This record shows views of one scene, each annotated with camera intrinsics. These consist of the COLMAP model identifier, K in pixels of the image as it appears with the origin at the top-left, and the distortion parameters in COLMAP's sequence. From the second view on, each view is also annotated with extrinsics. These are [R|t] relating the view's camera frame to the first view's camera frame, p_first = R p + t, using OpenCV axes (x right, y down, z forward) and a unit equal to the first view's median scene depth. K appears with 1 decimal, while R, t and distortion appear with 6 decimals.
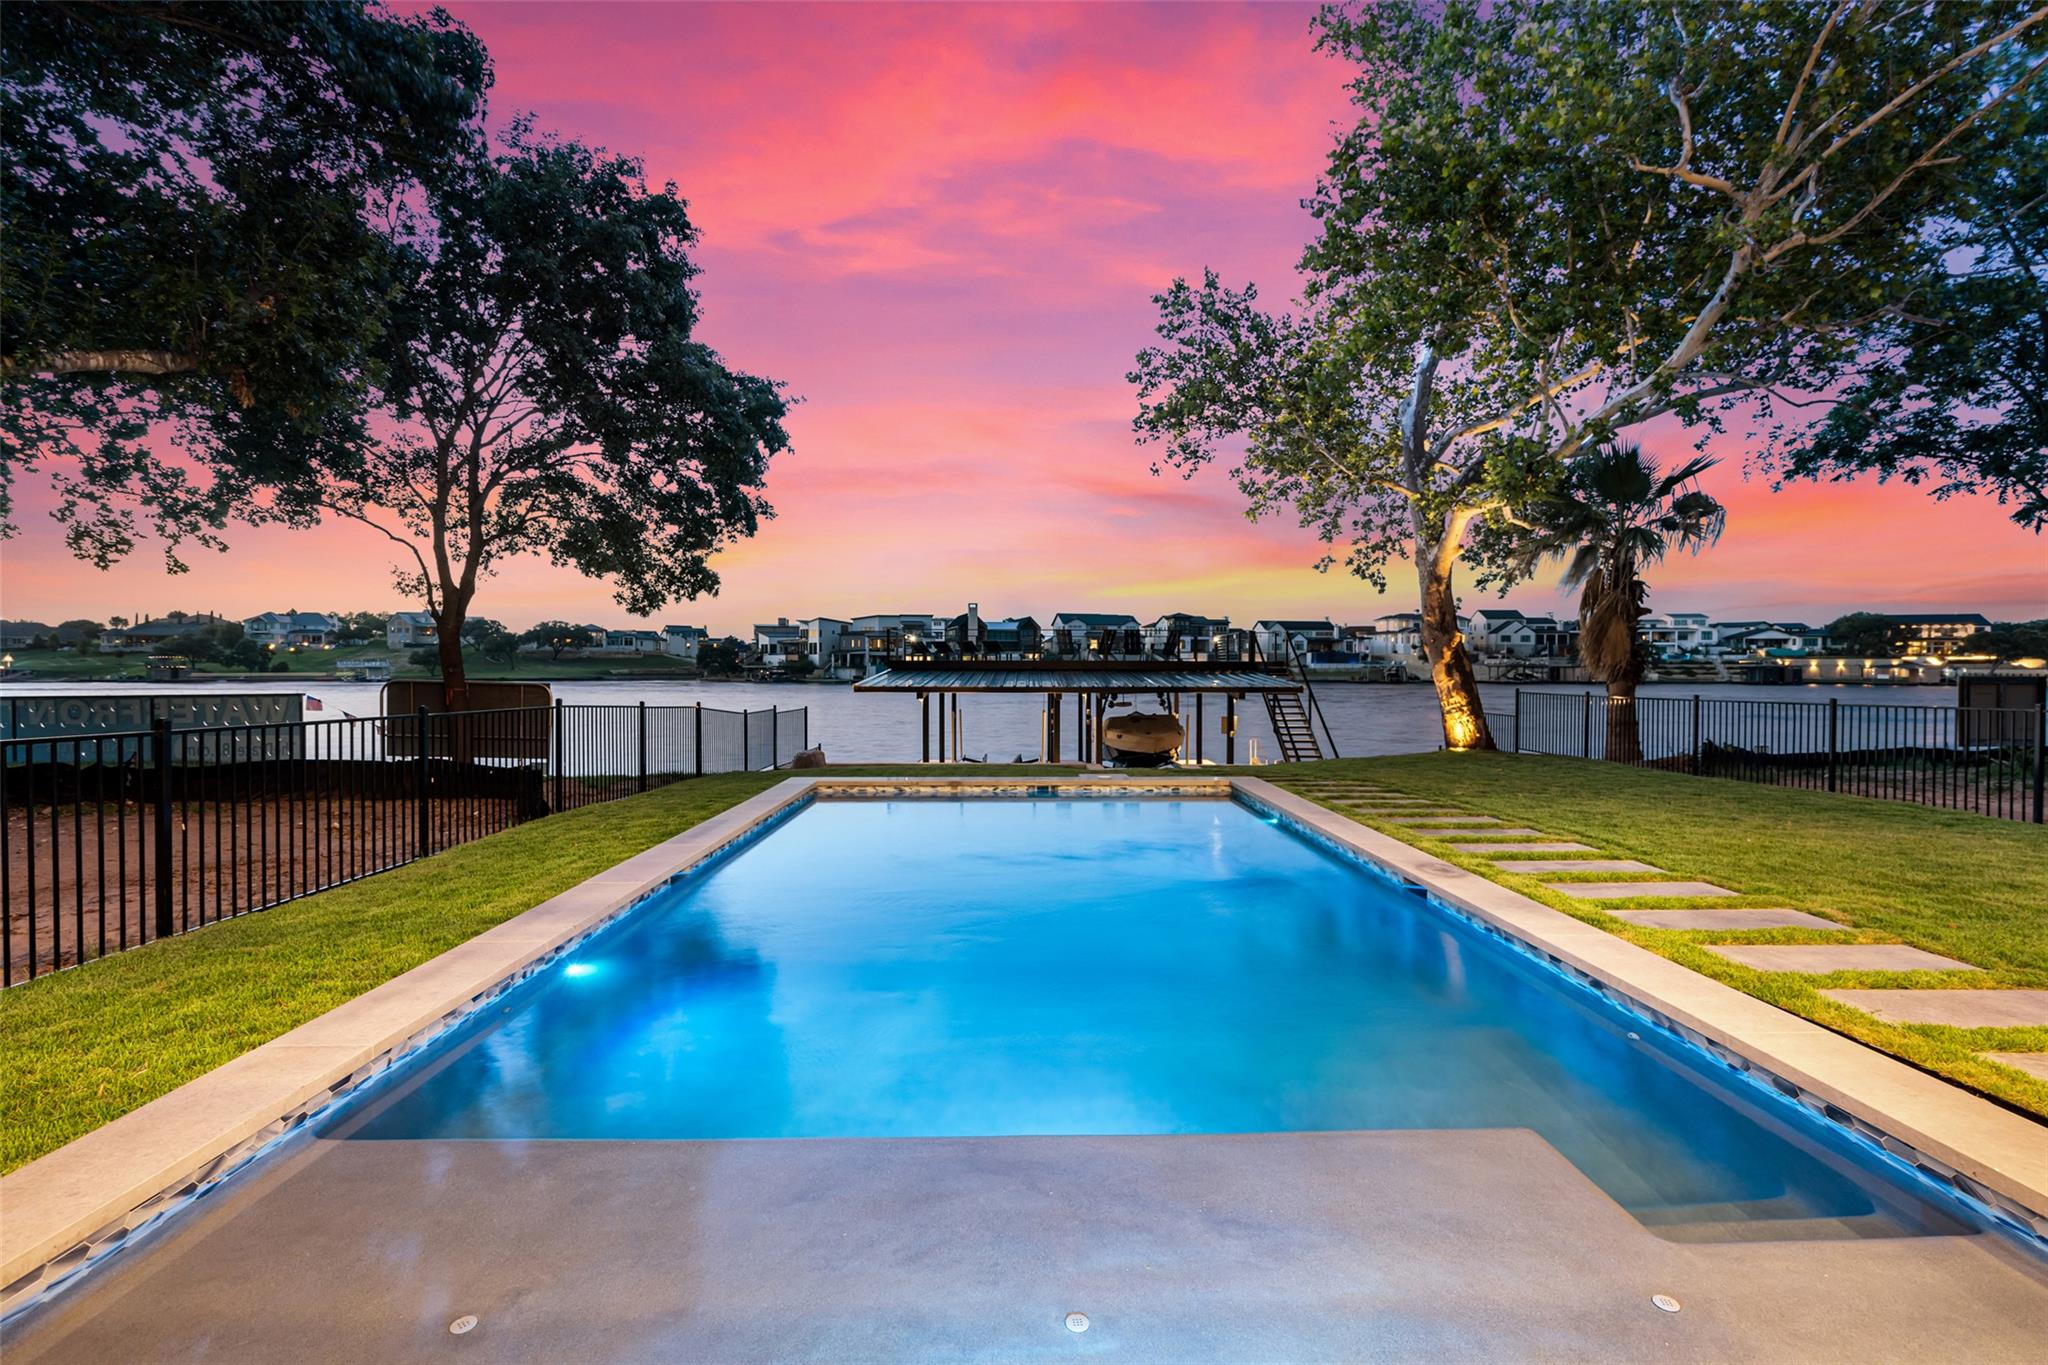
lens RADIAL K [[935.3, 0, 1024.0], [0, 935.3, 682.5], [0, 0, 1]] dist [0.009833, 0.000110]
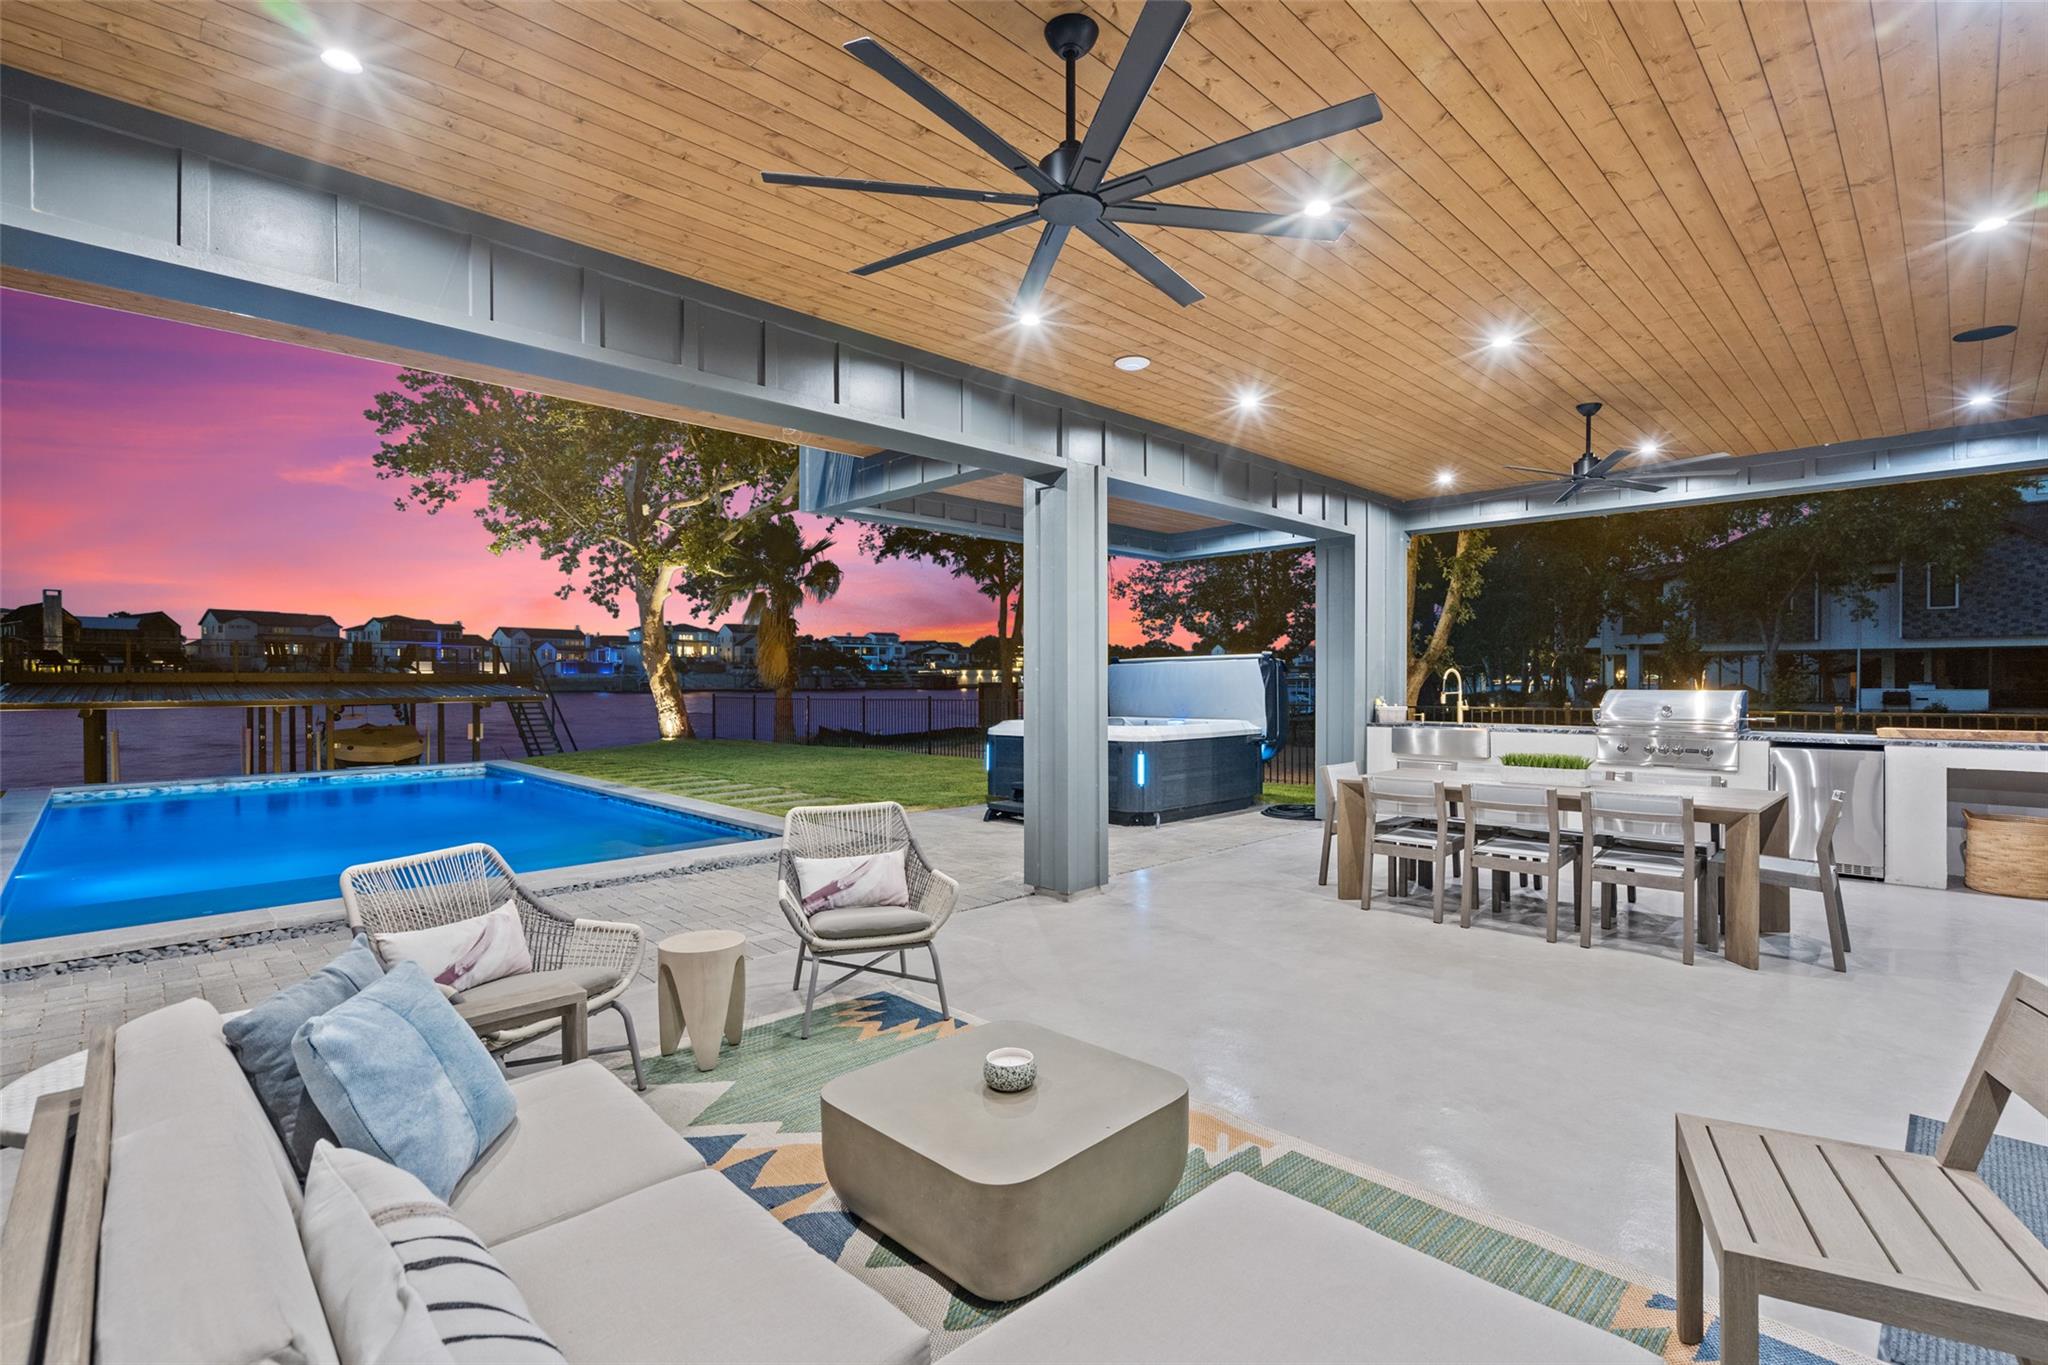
lens RADIAL K [[935.3, 0, 1024.0], [0, 935.3, 682.5], [0, 0, 1]] dist [0.009833, 0.000110]
pose [[0.727454, -0.007674, 0.686114, -0.068179], [0.014758, 0.999881, -0.004465, 0.002003], [-0.685998, 0.013373, 0.727480, -0.250000]]
